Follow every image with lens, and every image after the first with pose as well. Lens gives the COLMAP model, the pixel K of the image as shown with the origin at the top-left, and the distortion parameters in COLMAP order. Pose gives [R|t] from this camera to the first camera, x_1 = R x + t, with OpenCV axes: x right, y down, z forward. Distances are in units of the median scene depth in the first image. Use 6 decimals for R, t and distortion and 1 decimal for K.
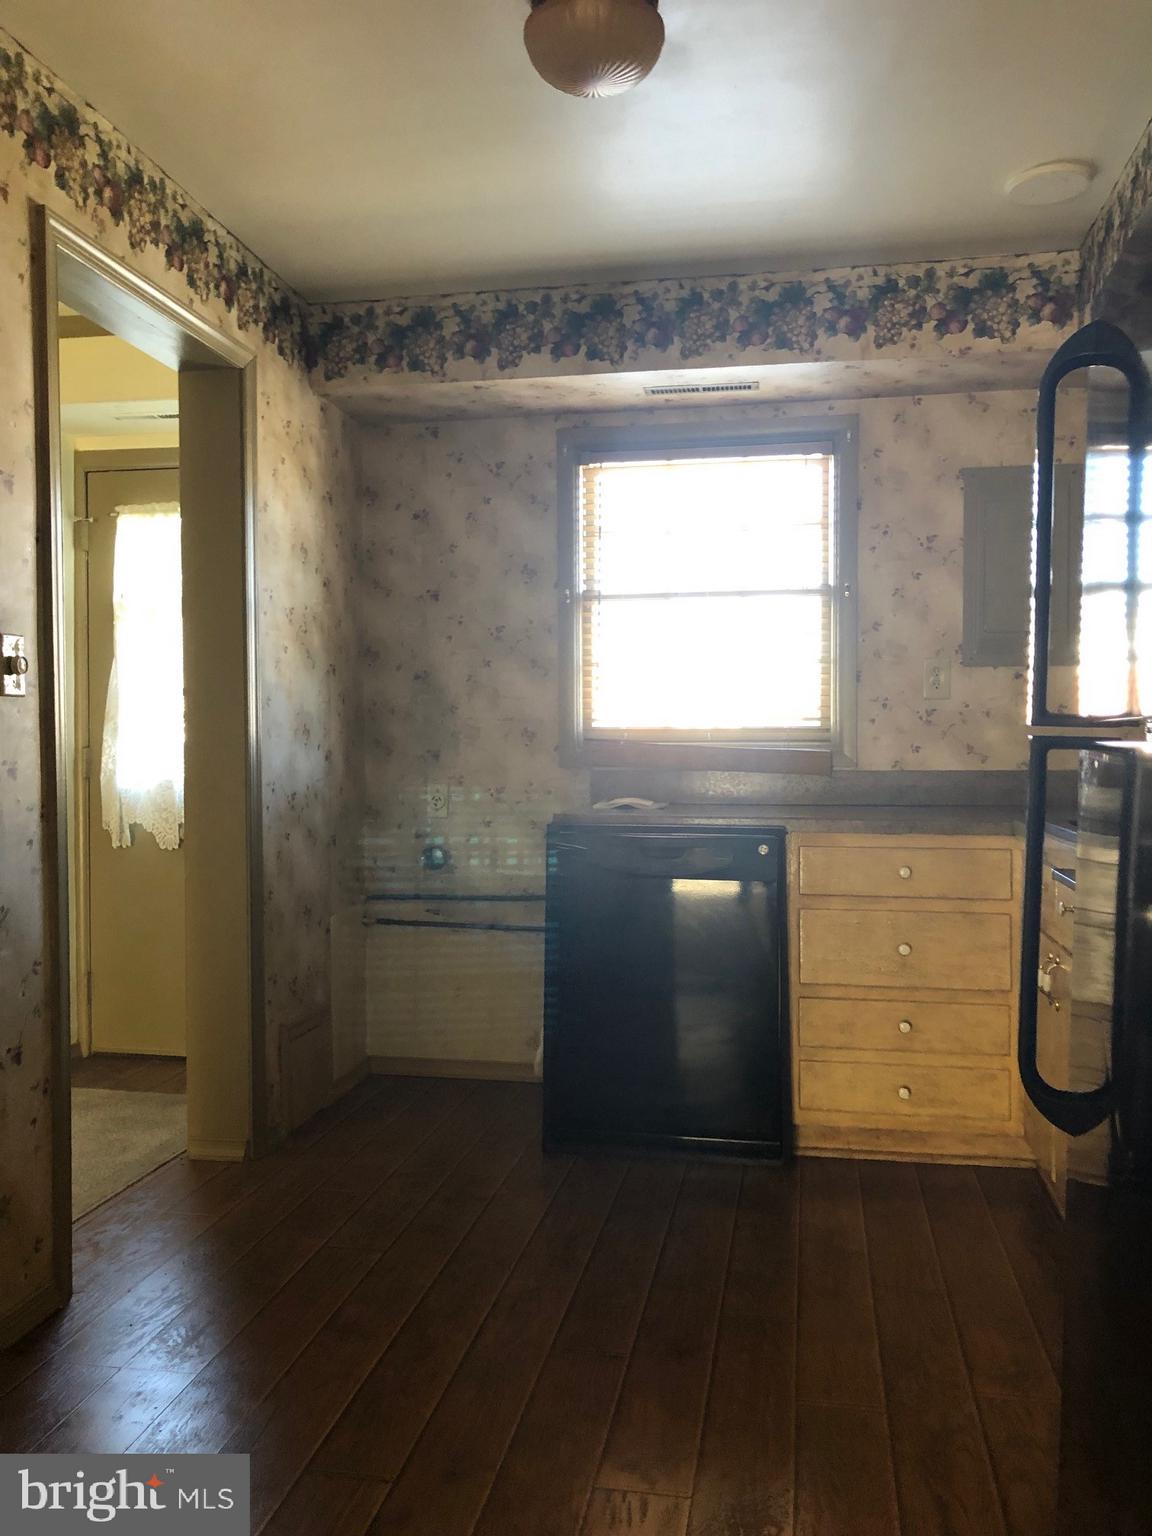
lens RADIAL K [[1279.8, 0, 576.0], [0, 1279.8, 768.0], [0, 0, 1]] dist [0.004085, -0.001561]
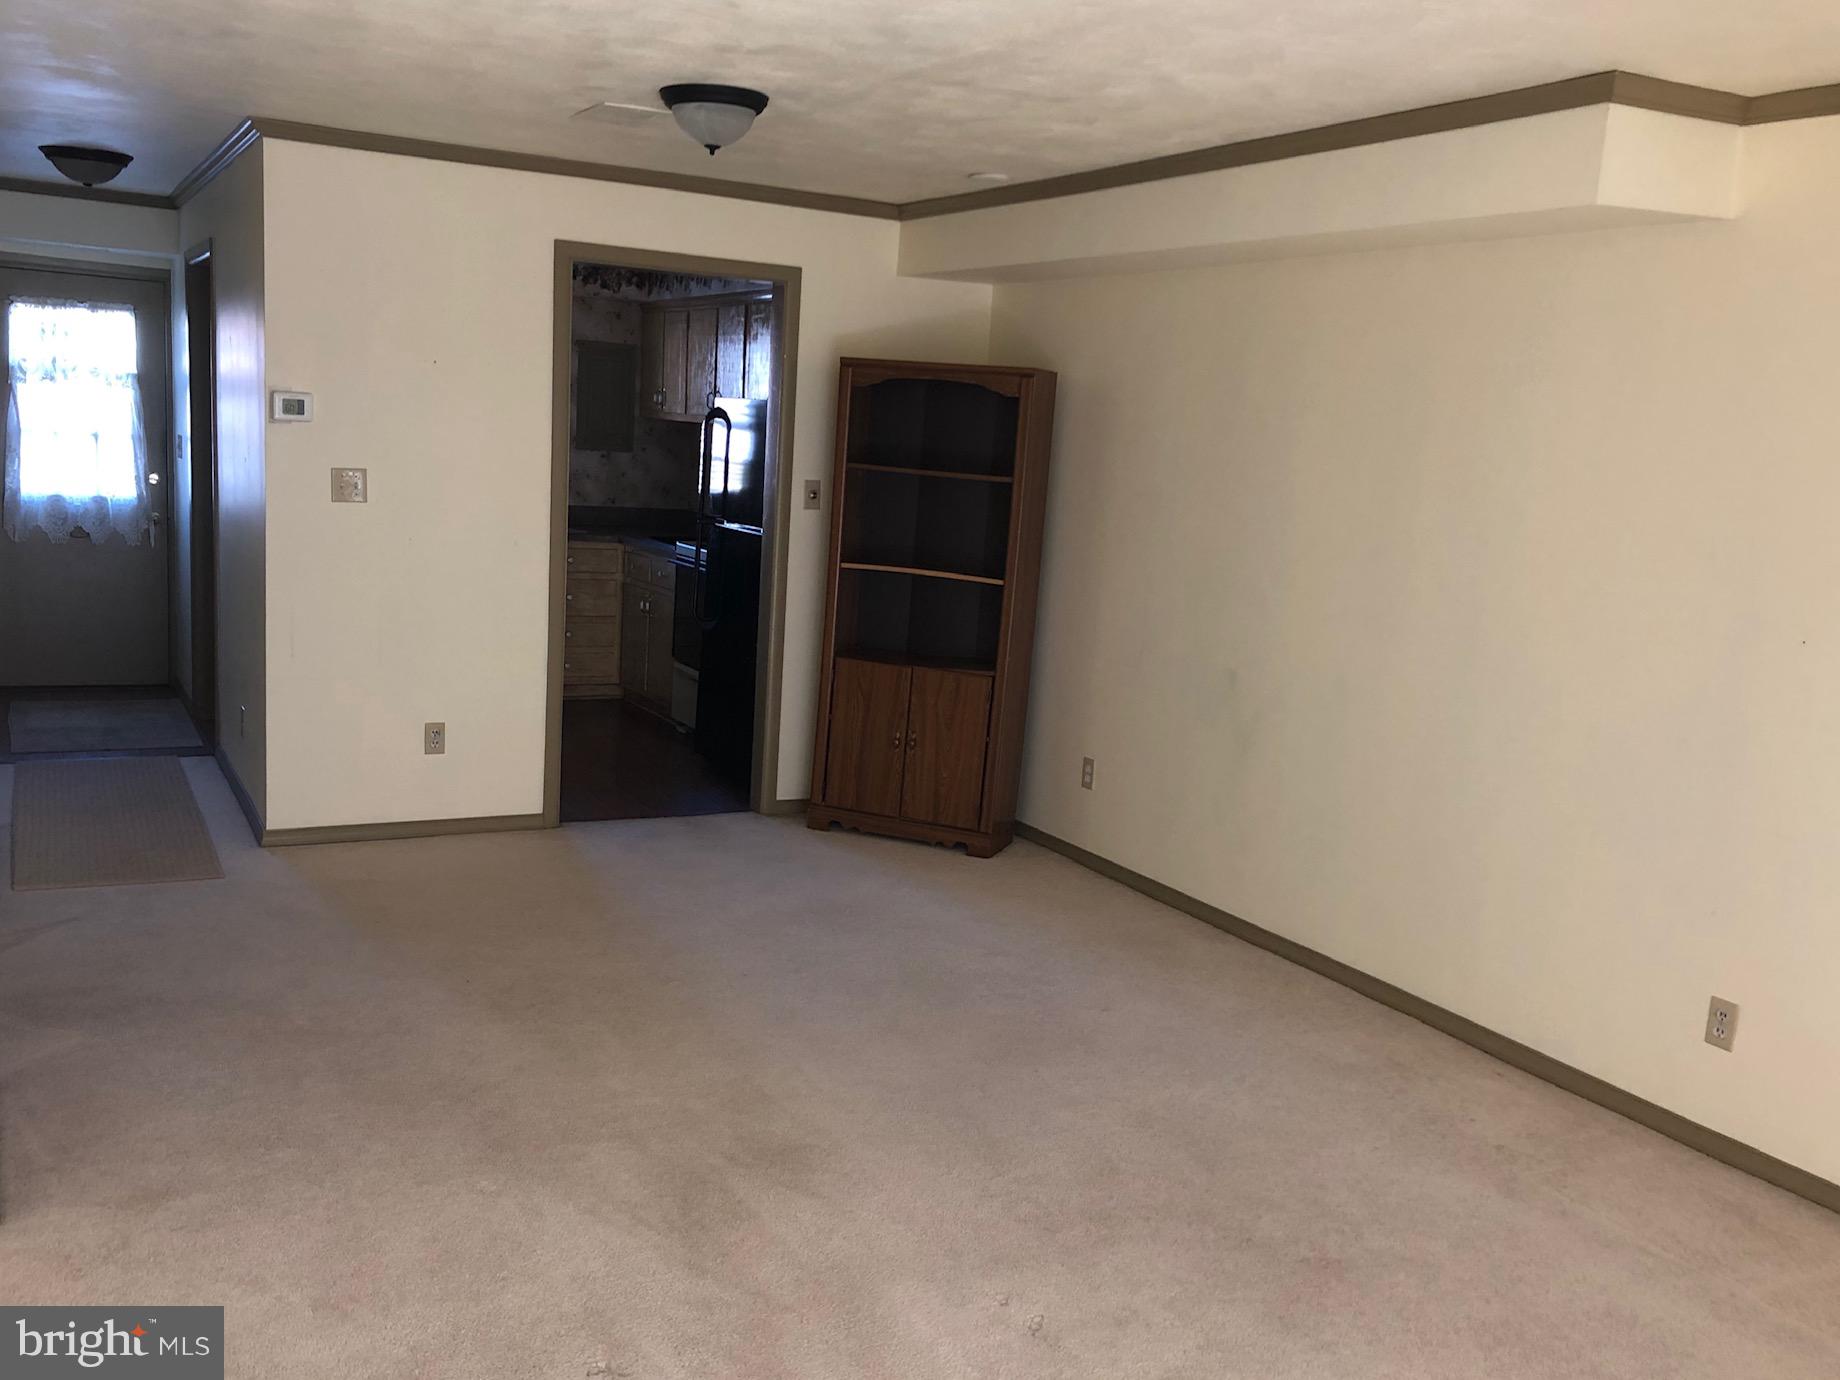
lens RADIAL K [[1533.1, 0, 920.0], [0, 1533.1, 690.0], [0, 0, 1]] dist [0.004085, -0.001561]
pose [[0.763025, -0.056557, 0.643890, -0.872089], [-0.056854, 0.986431, 0.154019, -0.119206], [-0.643864, -0.154128, 0.749456, -1.184205]]
